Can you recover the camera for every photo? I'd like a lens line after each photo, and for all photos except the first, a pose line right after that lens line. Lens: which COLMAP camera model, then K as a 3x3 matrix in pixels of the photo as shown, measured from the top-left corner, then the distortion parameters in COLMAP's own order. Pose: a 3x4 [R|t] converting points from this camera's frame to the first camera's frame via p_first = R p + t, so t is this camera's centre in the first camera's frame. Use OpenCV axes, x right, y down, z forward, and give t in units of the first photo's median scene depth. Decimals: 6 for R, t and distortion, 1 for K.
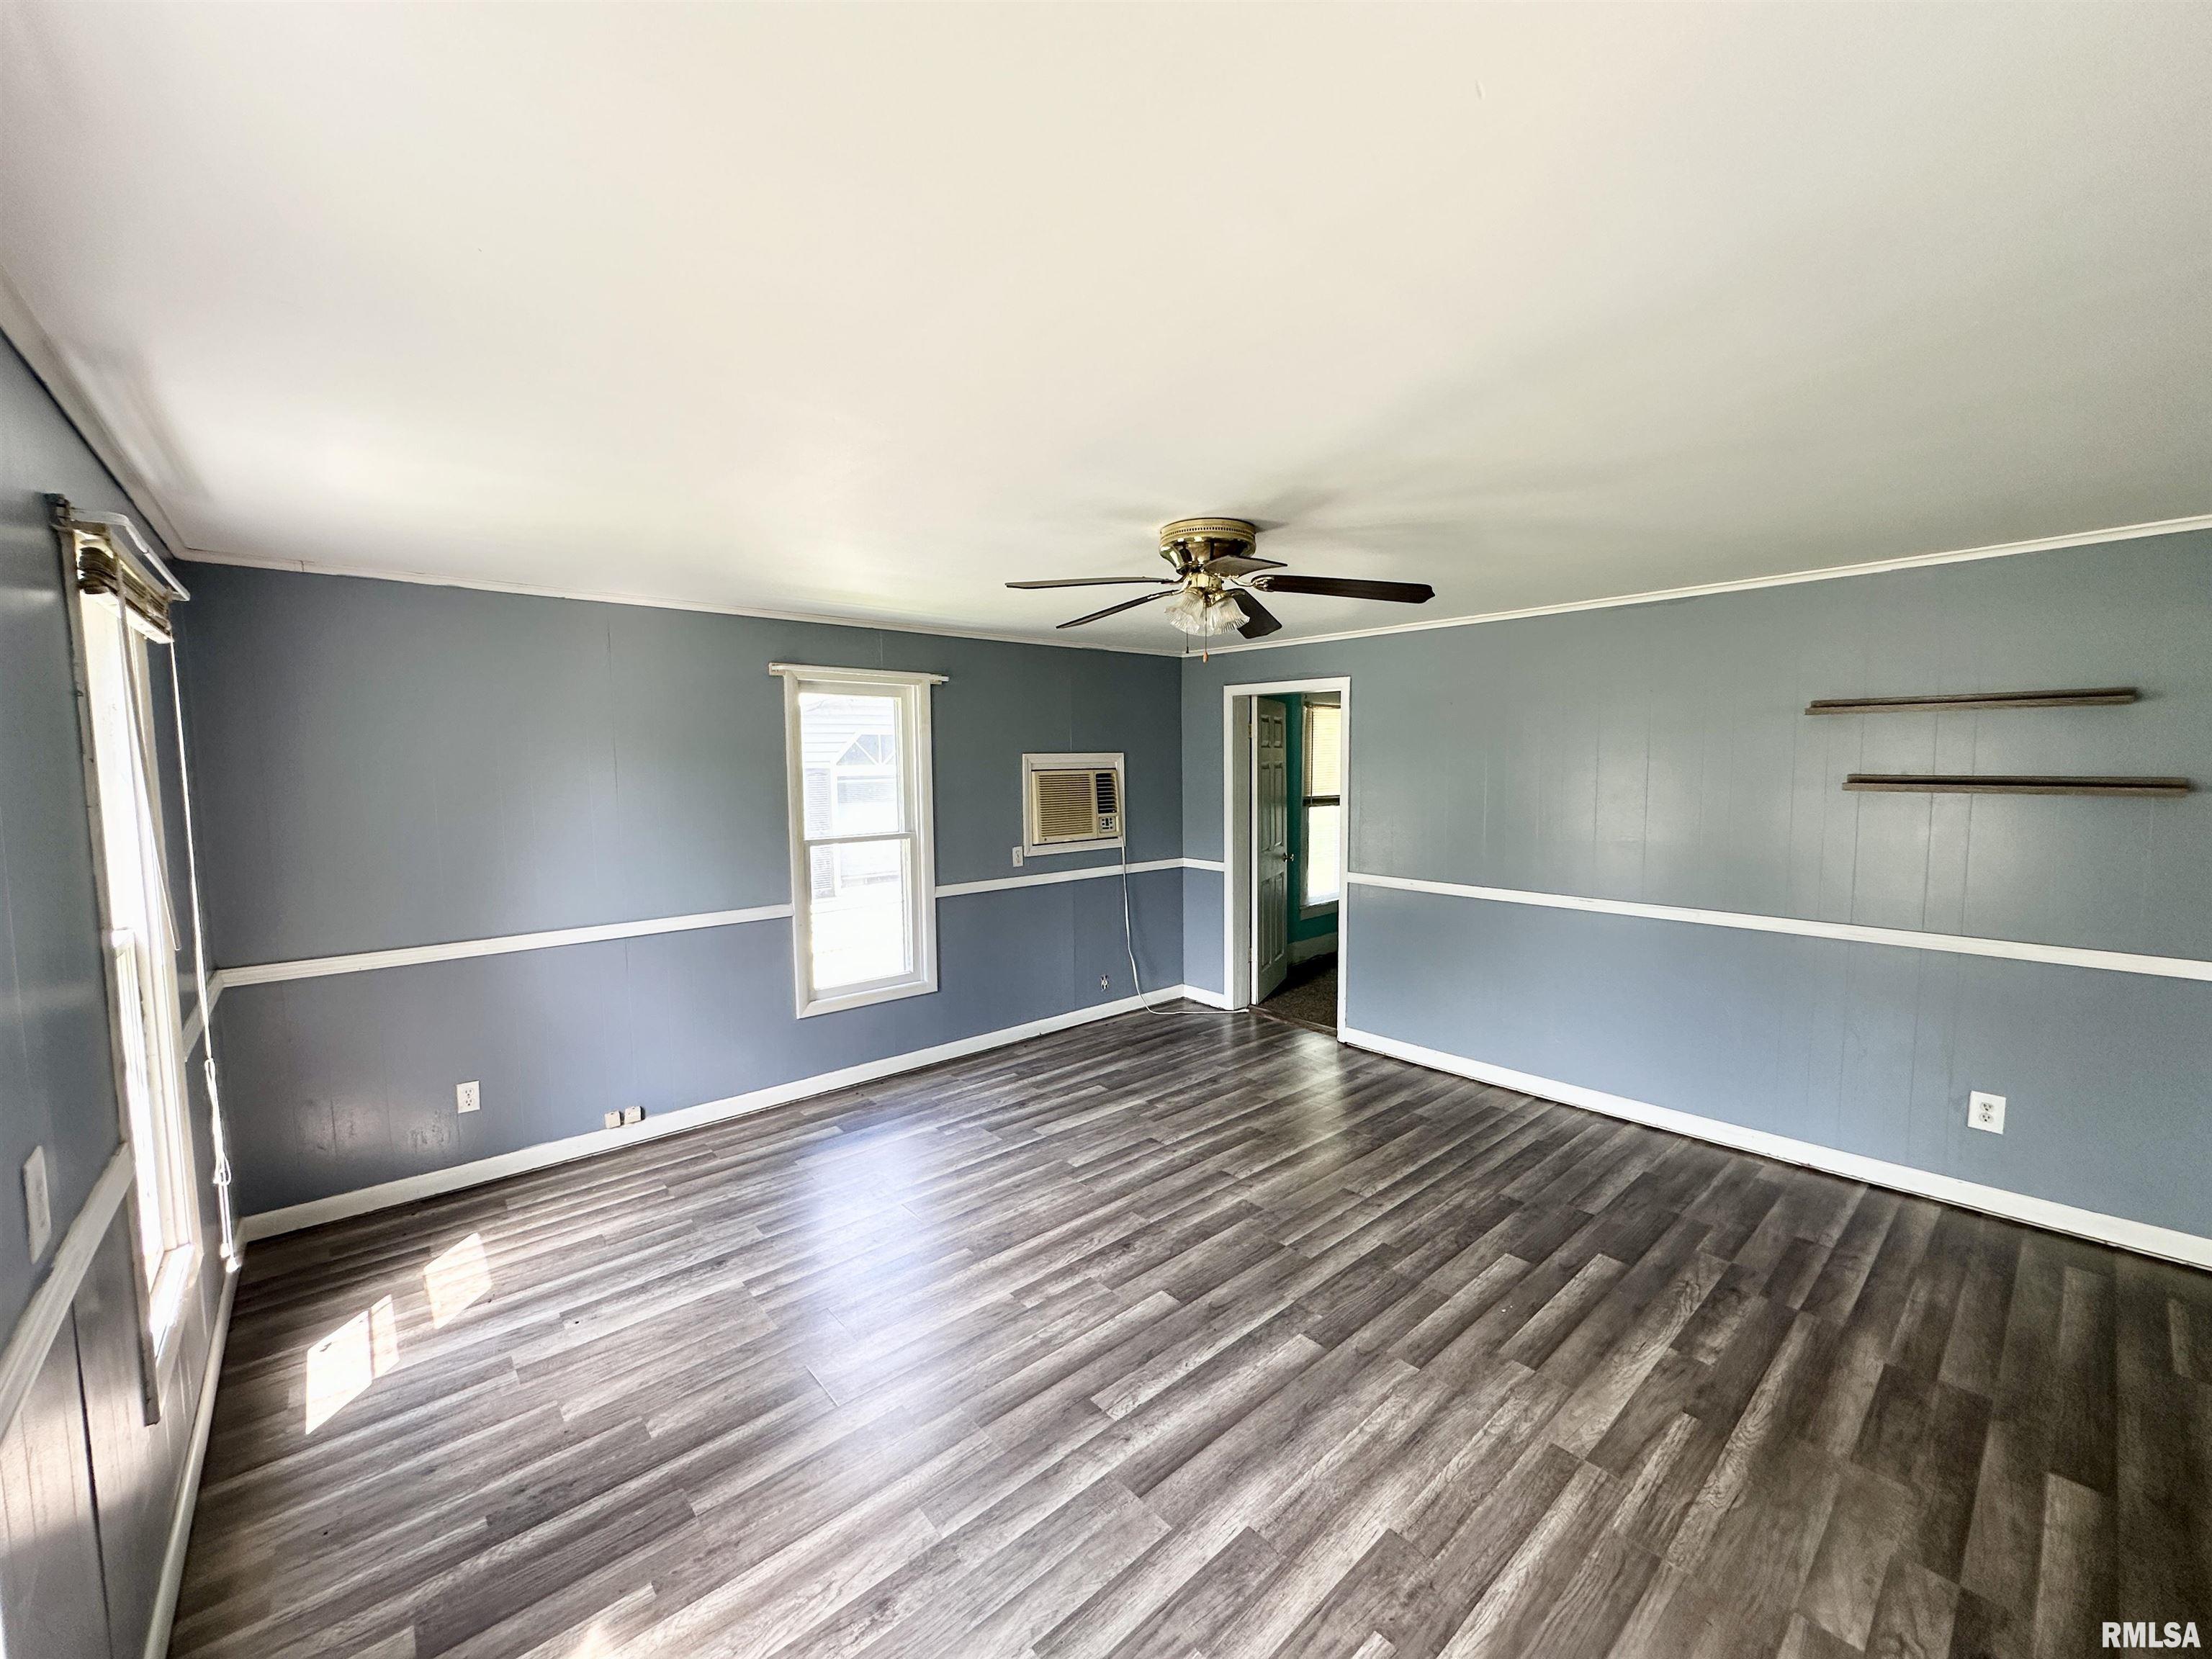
lens RADIAL K [[882.8, 0, 1104.6], [0, 882.8, 828.7], [0, 0, 1]] dist [-0.003357, 0.000791]
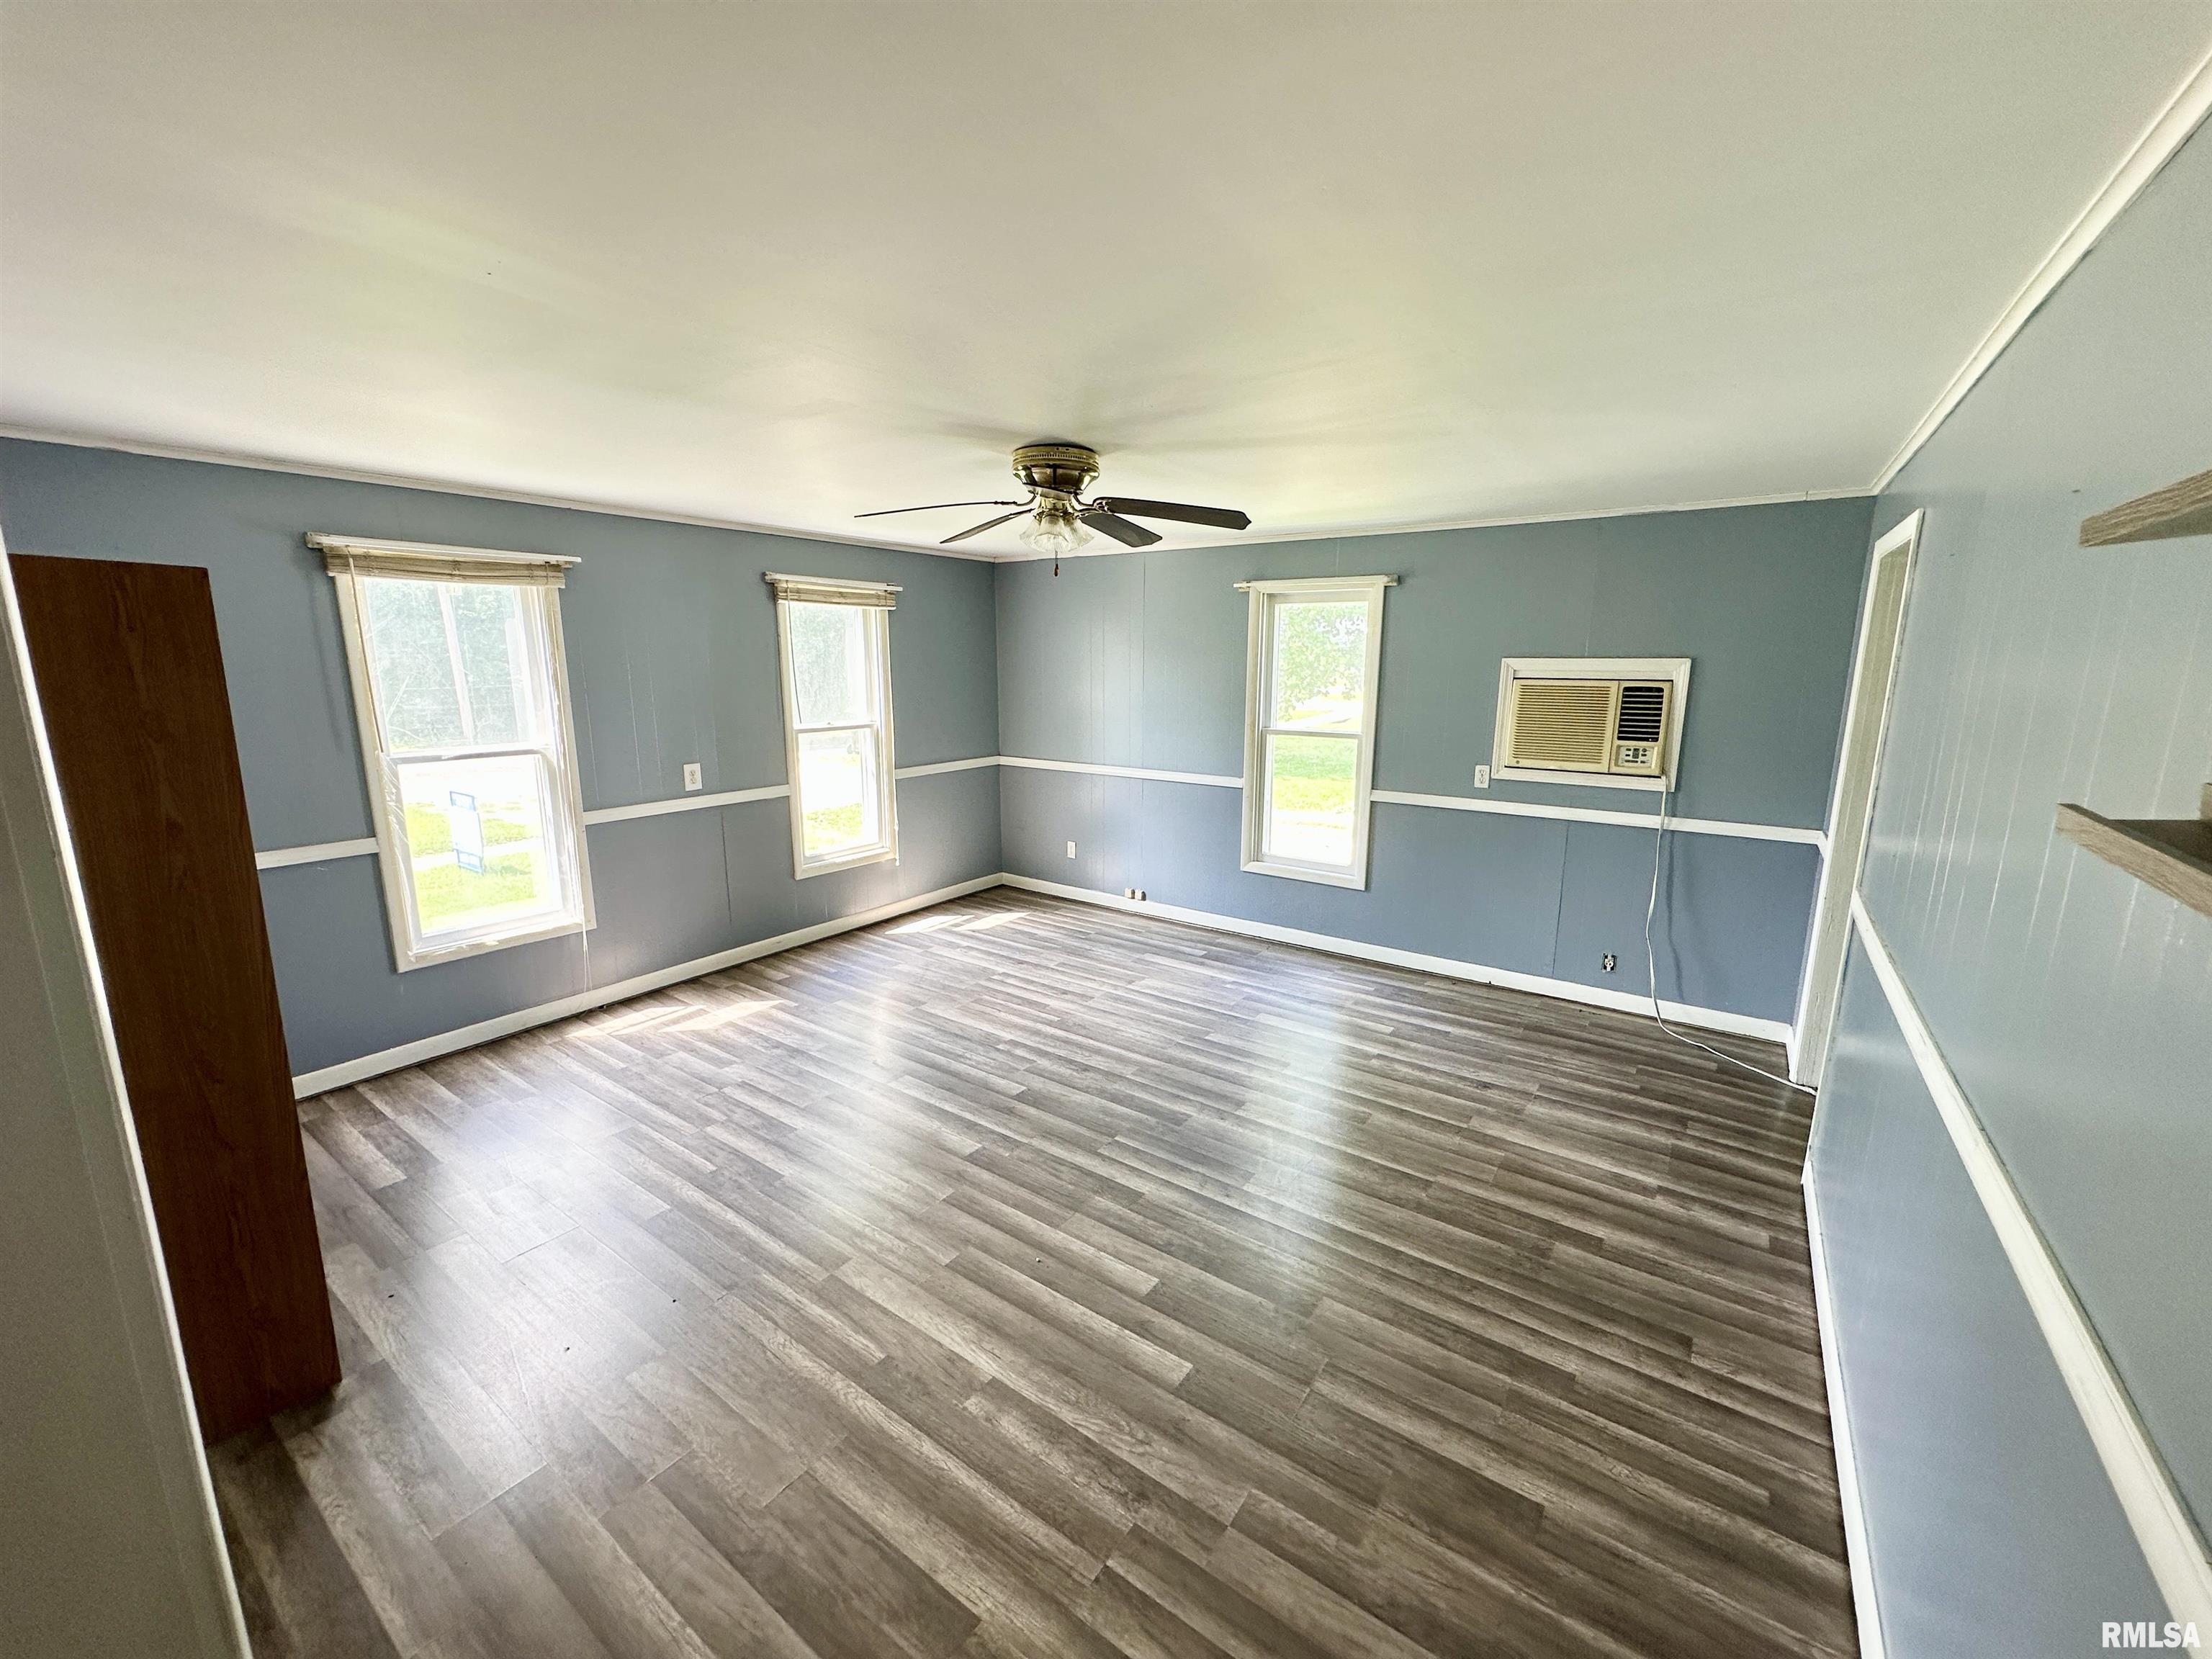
lens RADIAL K [[882.8, 0, 1106.3], [0, 882.8, 829.8], [0, 0, 1]] dist [-0.003357, 0.000791]
pose [[0.228104, 0.196133, -0.953677, 0.989509], [-0.085315, 0.979759, 0.181091, -0.065044], [0.969892, 0.040056, 0.240220, 0.635152]]
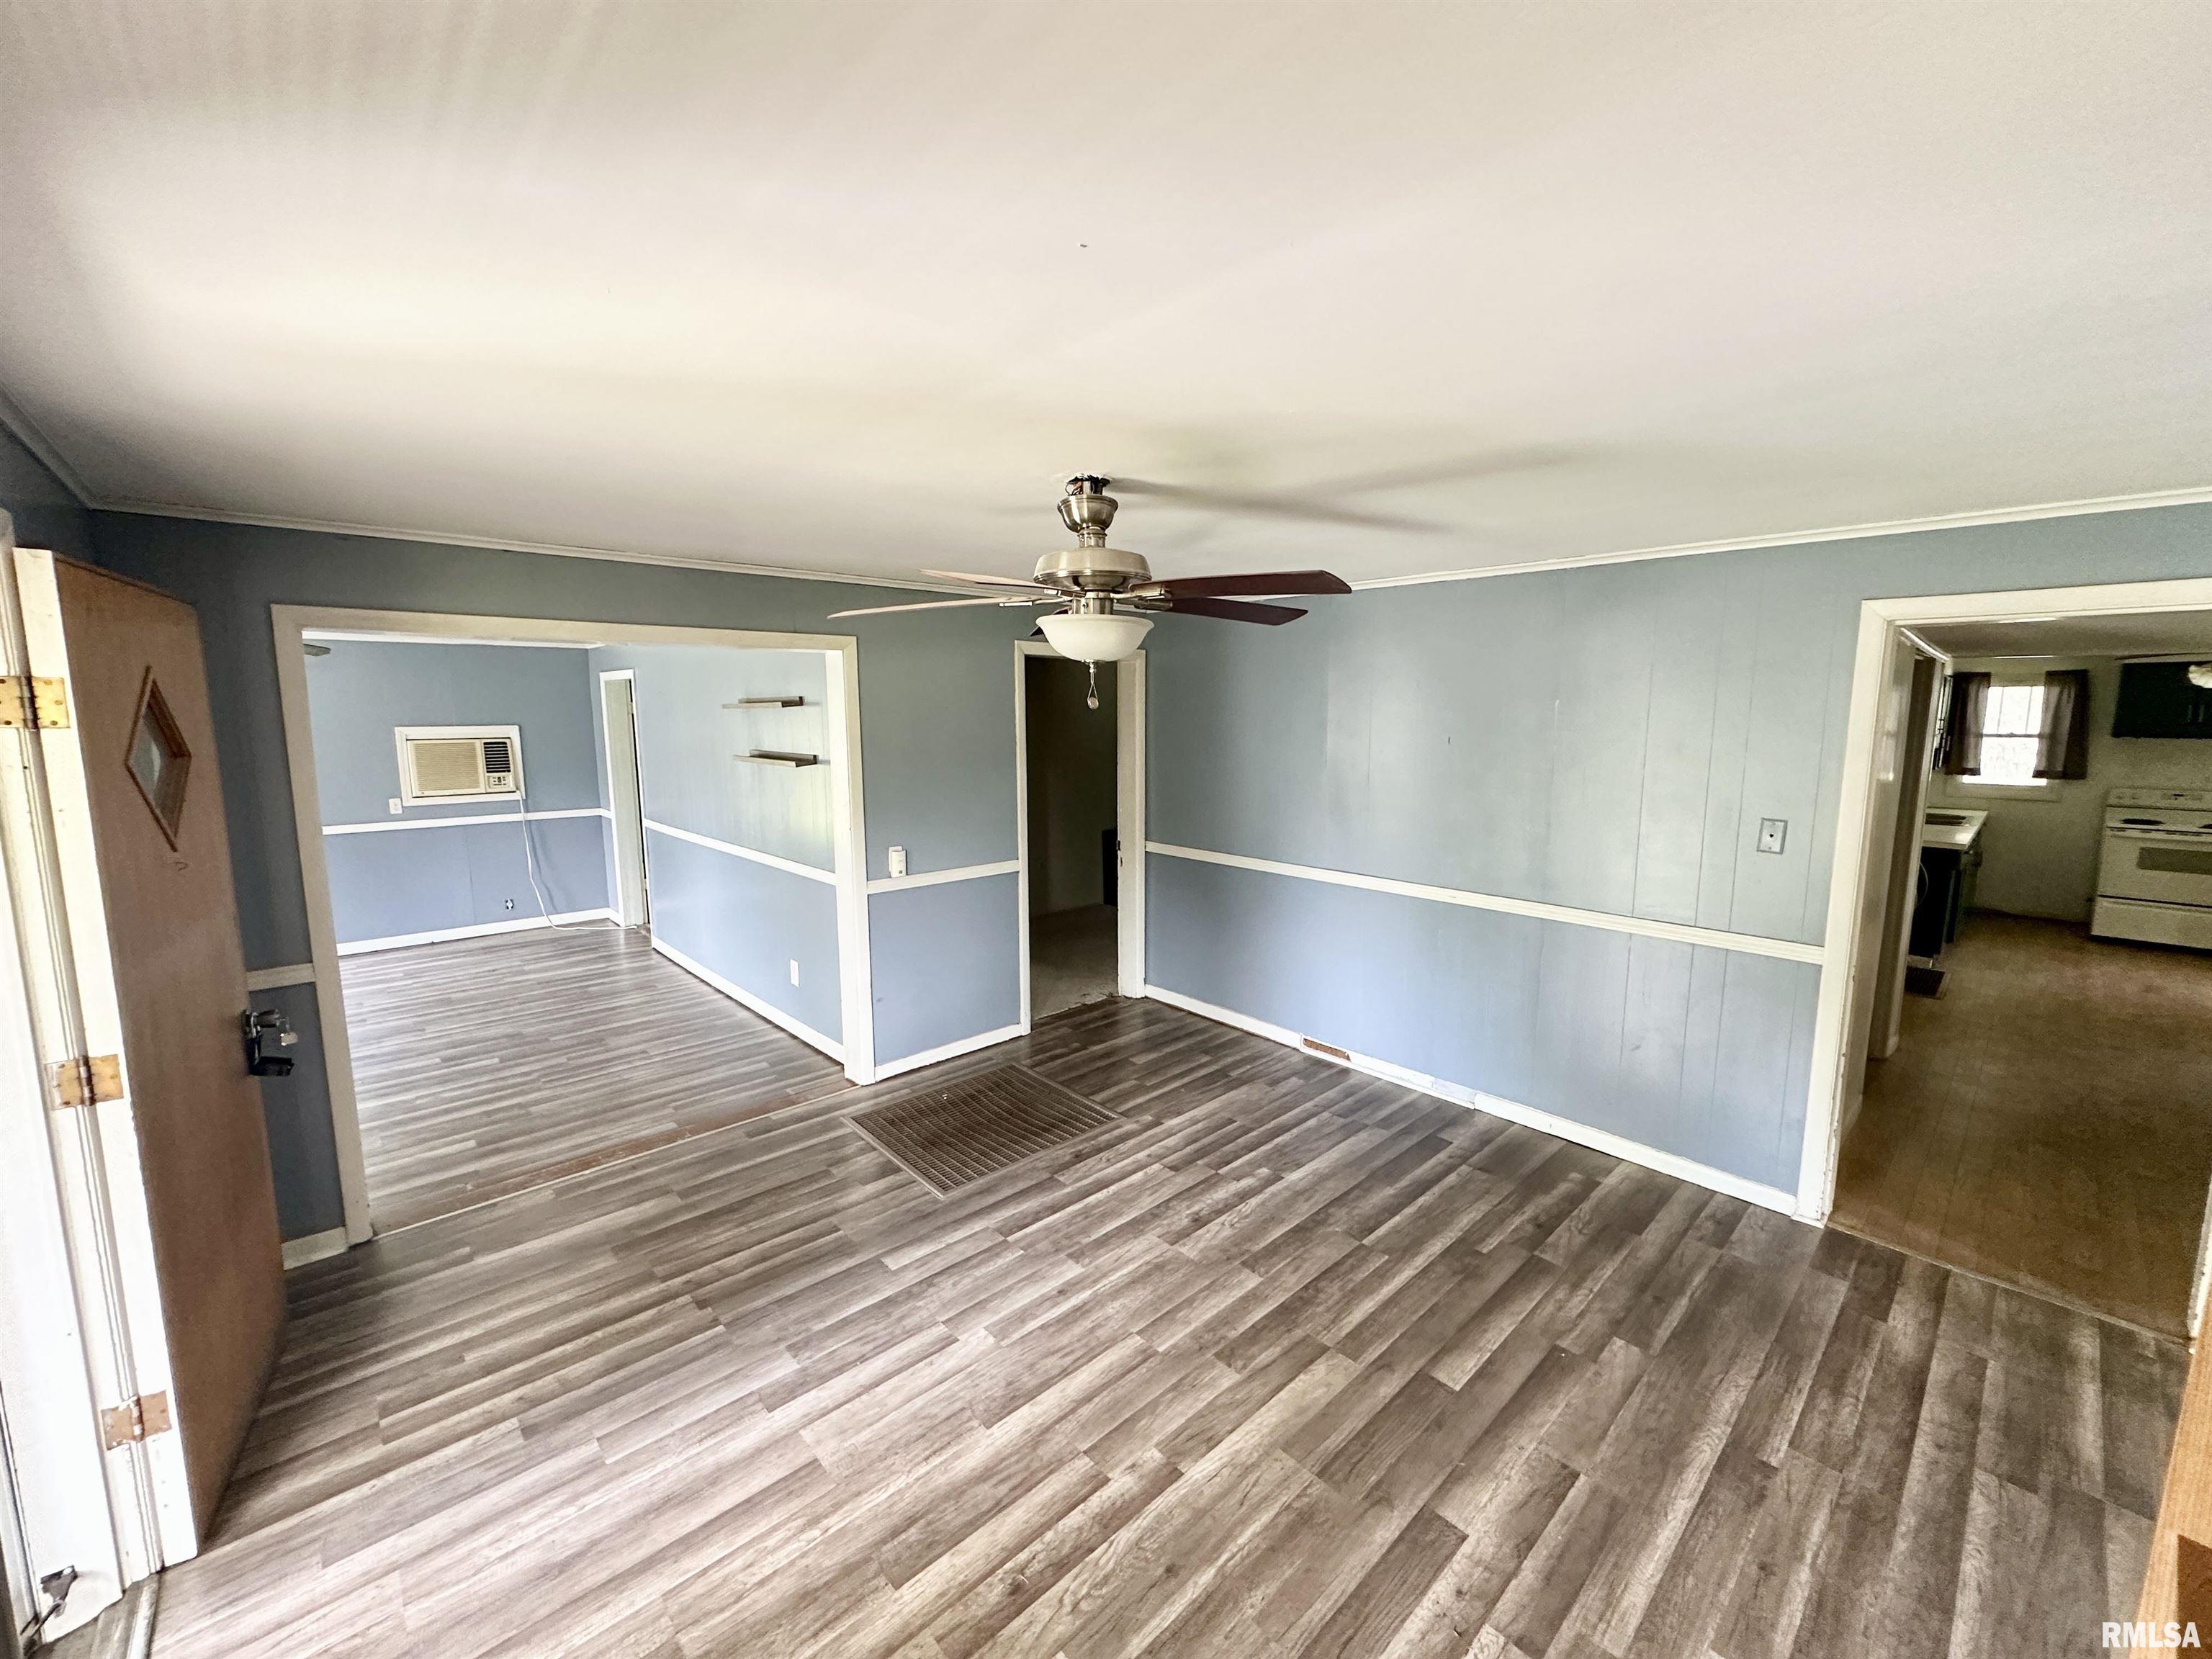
lens RADIAL K [[882.8, 0, 1105.4], [0, 882.8, 831.1], [0, 0, 1]] dist [-0.003357, 0.000791]
pose [[0.999898, 0.003230, 0.013935, 1.388515], [-0.003930, 0.998715, 0.050533, -0.002199], [-0.013754, -0.050583, 0.998625, -0.474698]]
